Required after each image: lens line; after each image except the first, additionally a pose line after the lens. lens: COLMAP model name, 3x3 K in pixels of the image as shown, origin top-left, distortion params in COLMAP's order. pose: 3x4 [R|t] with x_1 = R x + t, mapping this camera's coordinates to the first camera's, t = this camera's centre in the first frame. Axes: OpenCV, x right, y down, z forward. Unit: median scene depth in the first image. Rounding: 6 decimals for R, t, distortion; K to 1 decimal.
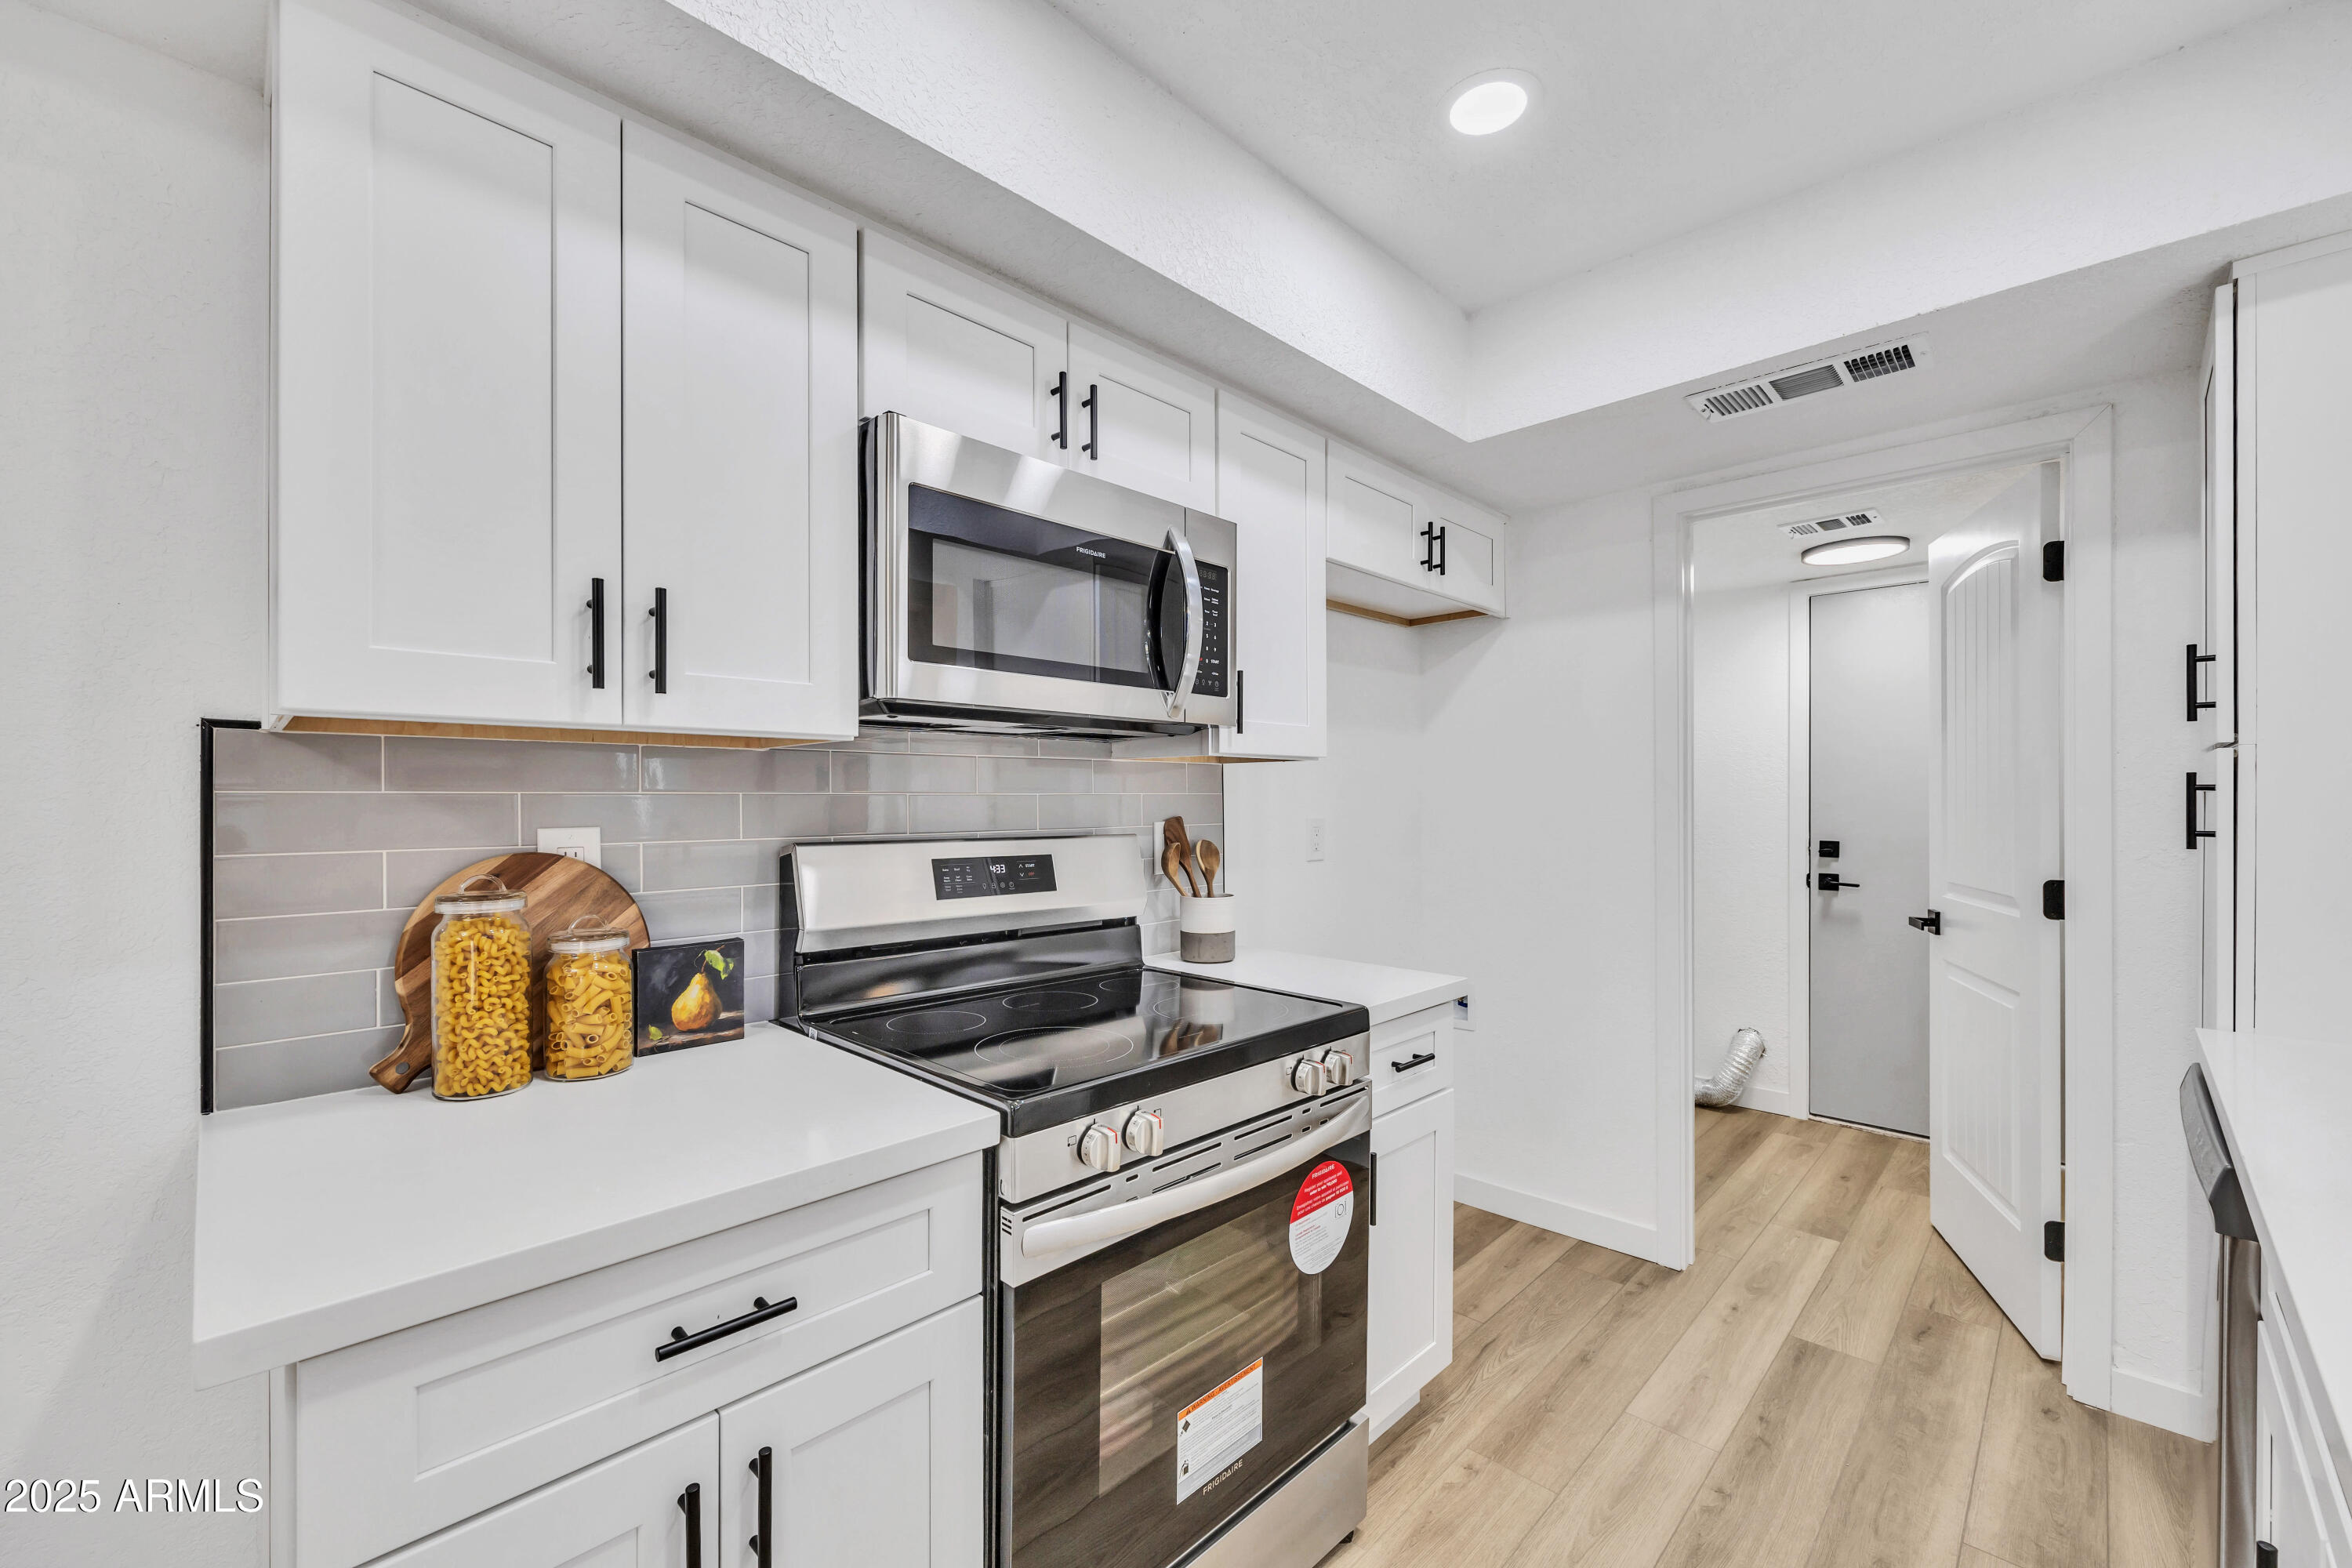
lens RADIAL K [[954.9, 0, 1165.8], [0, 954.9, 791.9], [0, 0, 1]] dist [-0.004546, 0.000231]
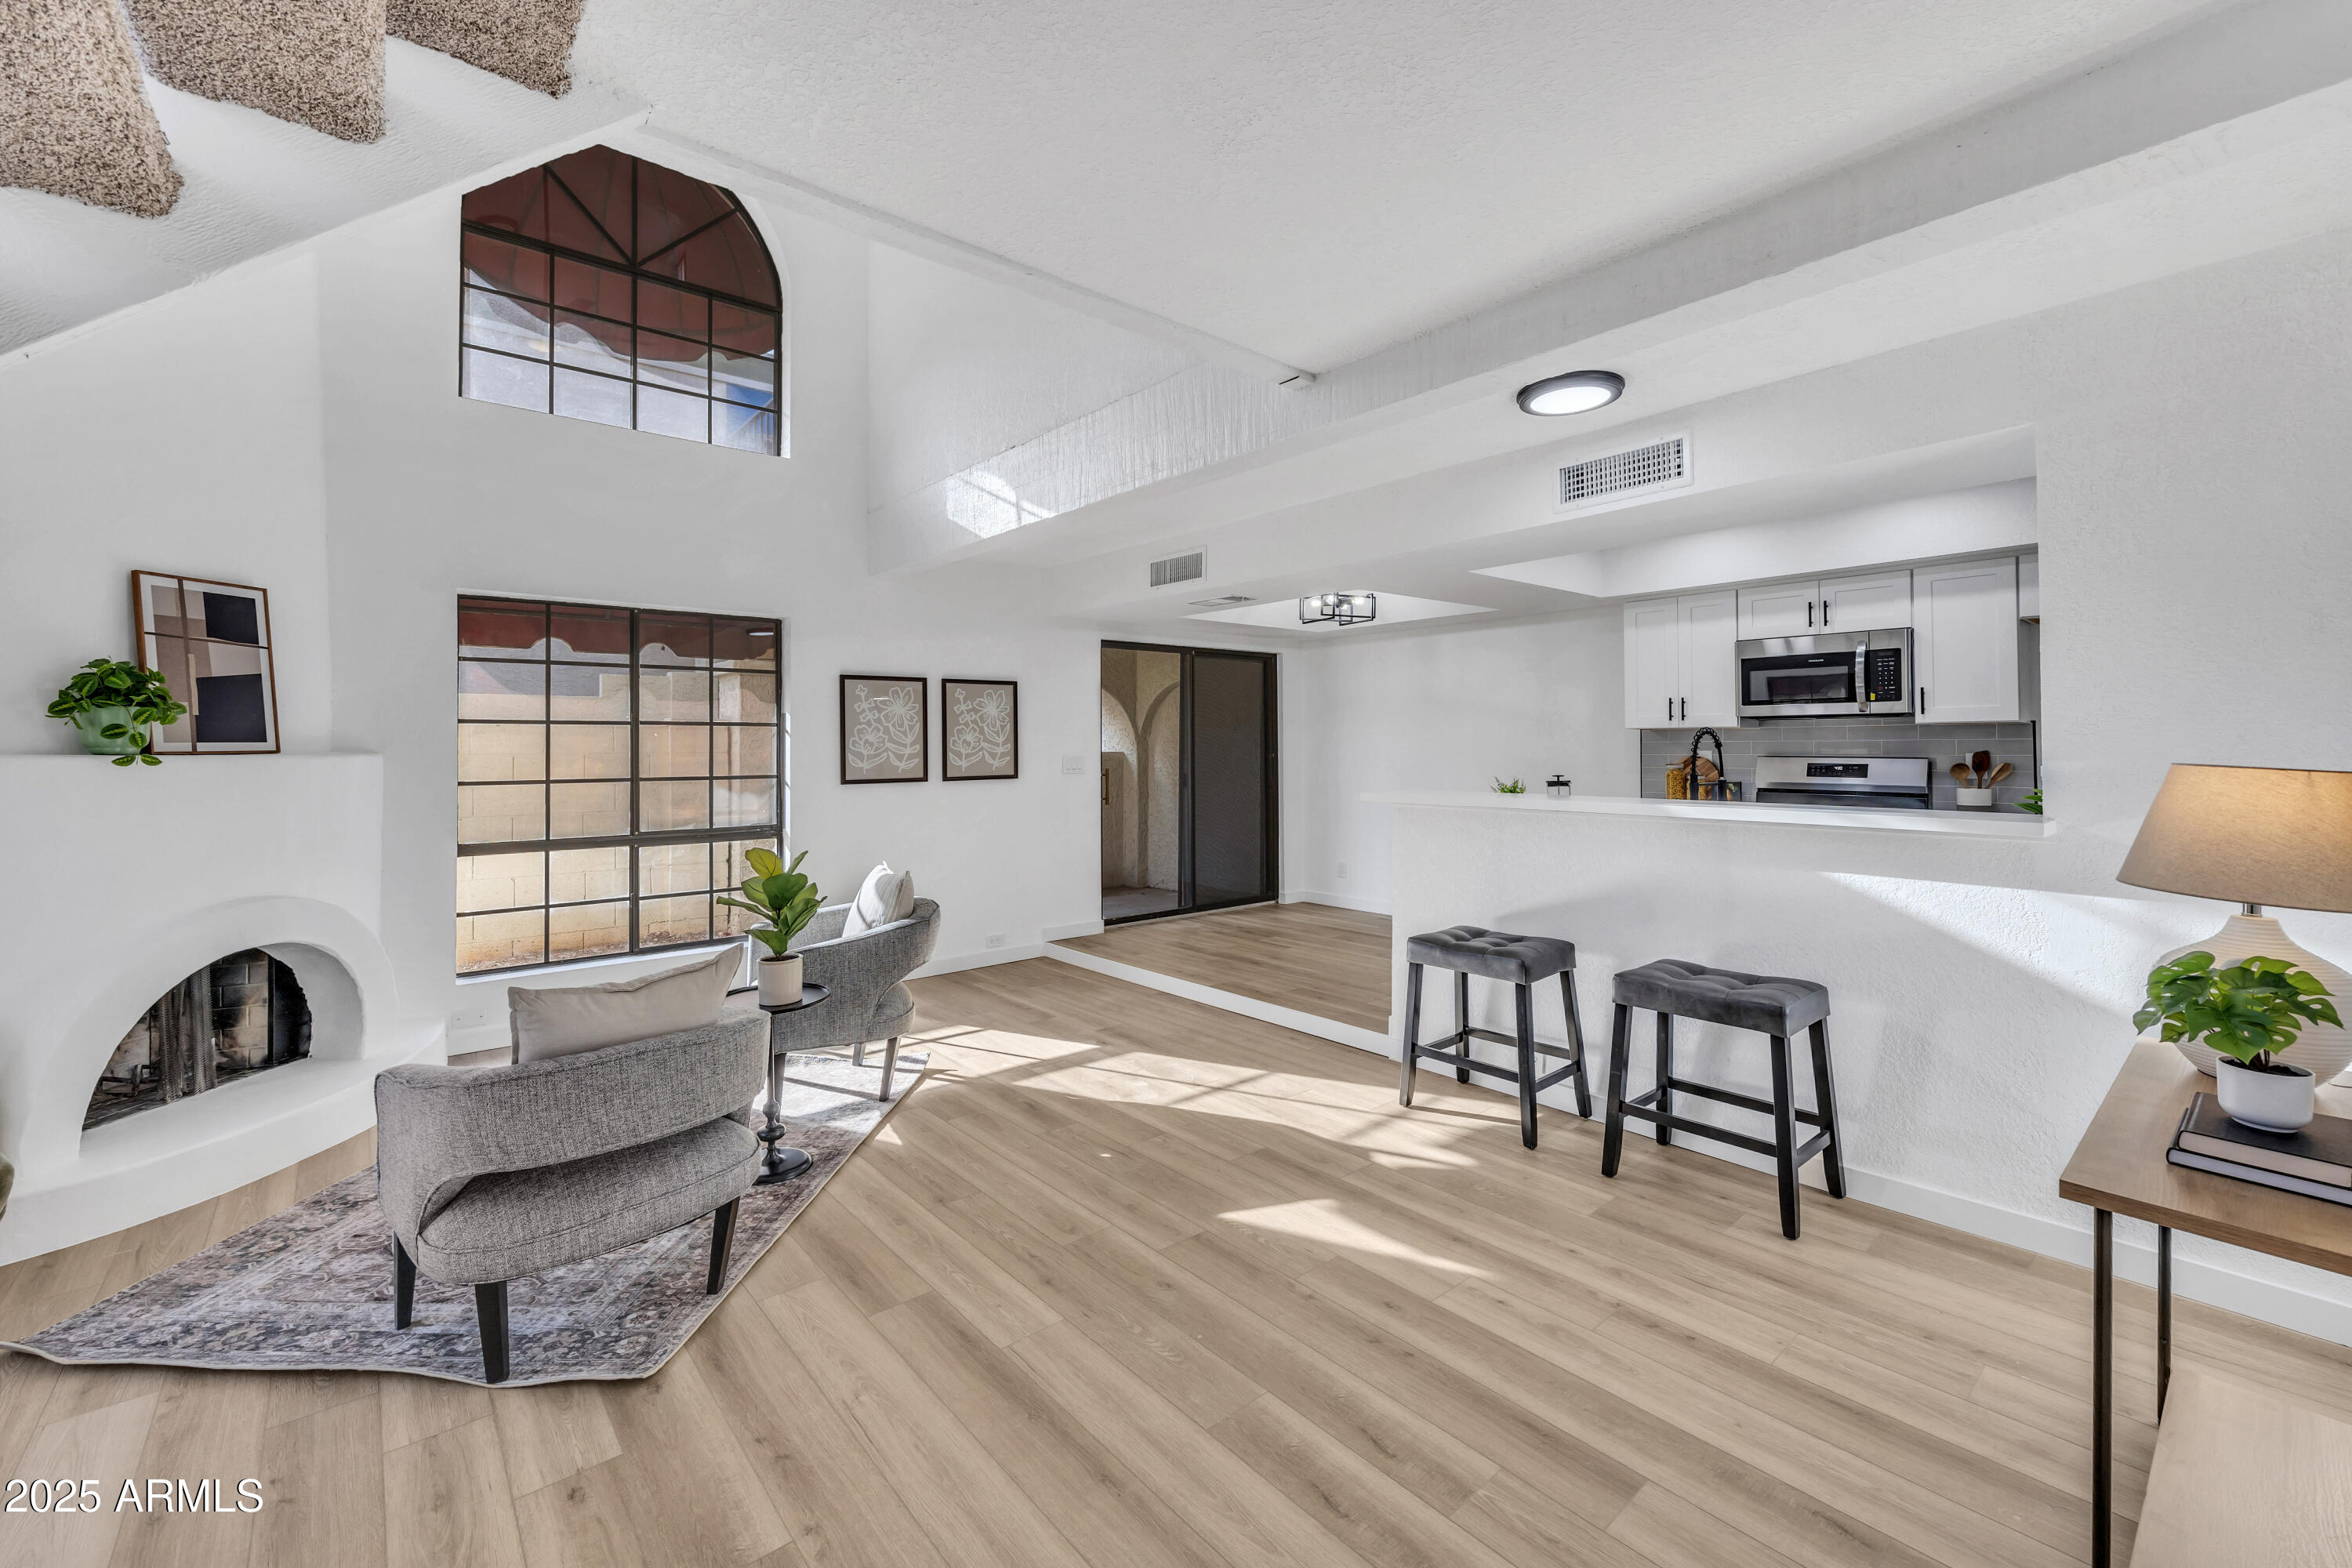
lens RADIAL K [[954.9, 0, 1160.4], [0, 954.9, 728.7], [0, 0, 1]] dist [-0.004546, 0.000231]
pose [[-0.107179, -0.018663, -0.994065, 2.895884], [0.010471, 0.999747, -0.019899, 0.001881], [0.994185, -0.012542, -0.106957, -0.682609]]
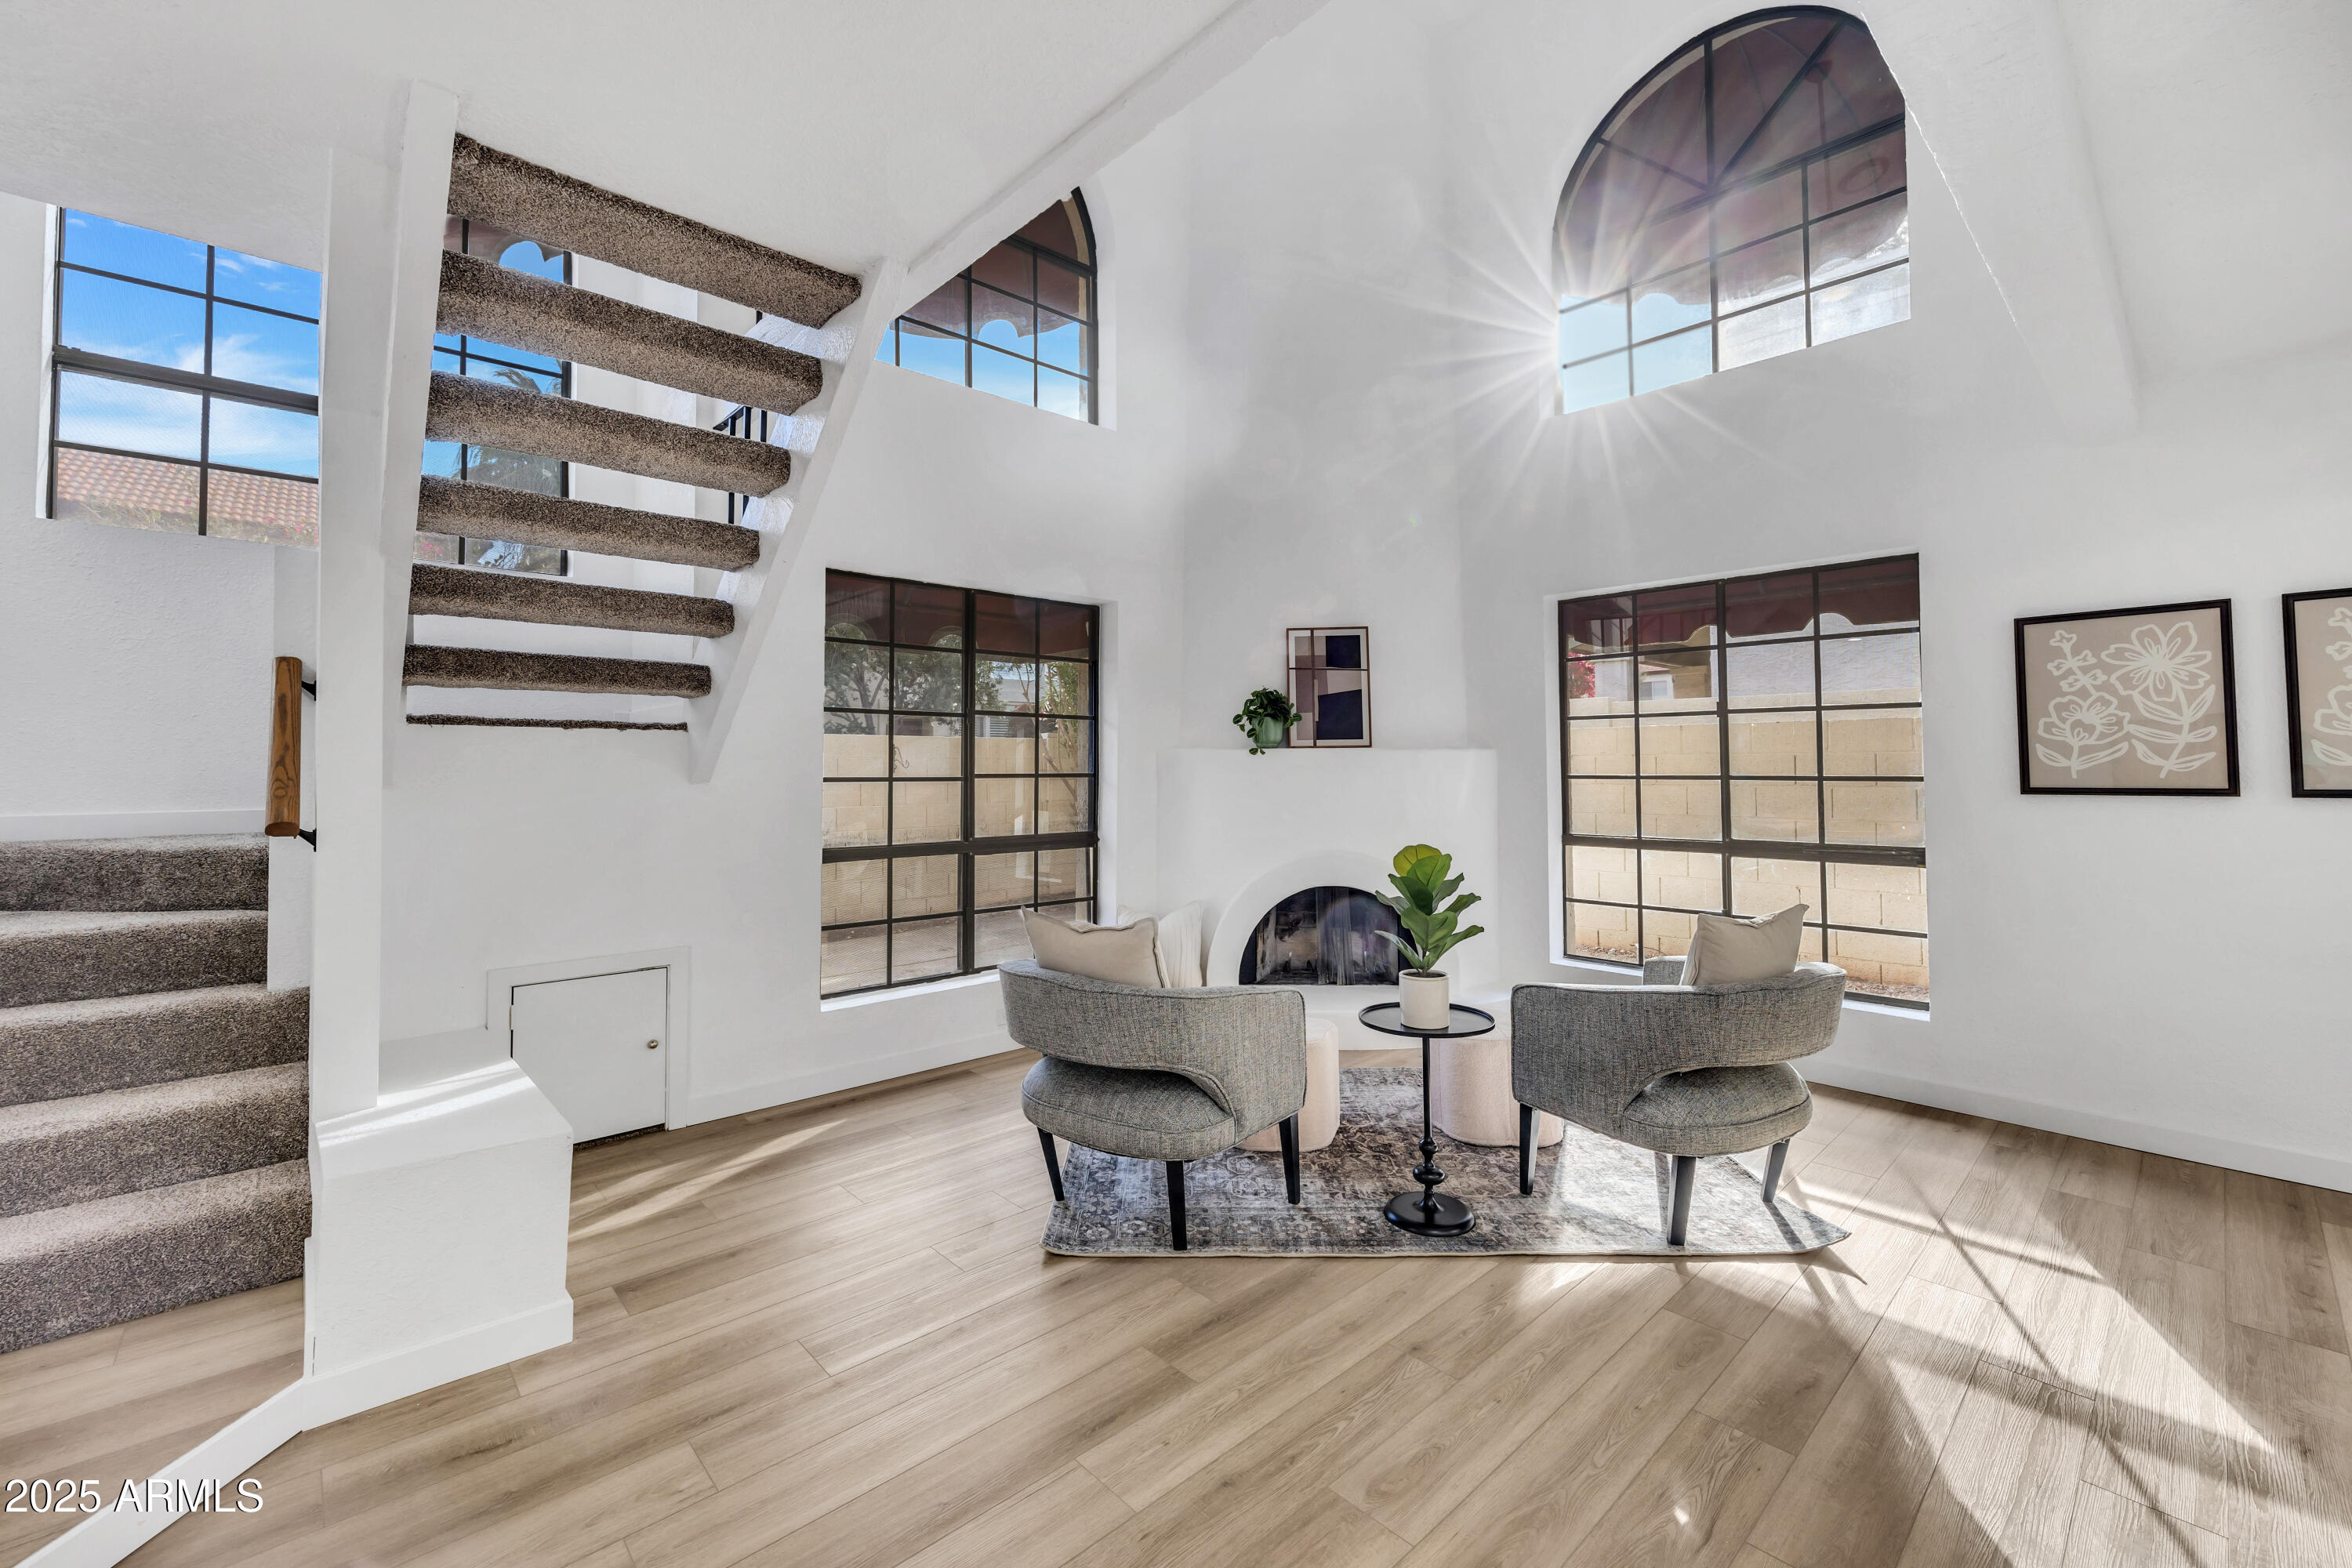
lens RADIAL K [[954.9, 0, 1174.7], [0, 954.9, 737.1], [0, 0, 1]] dist [-0.004546, 0.000231]
pose [[-0.998495, 0.004682, 0.054650, 1.475569], [0.002747, 0.999368, -0.035428, 0.061073], [-0.054782, -0.035224, -0.997877, 0.000437]]
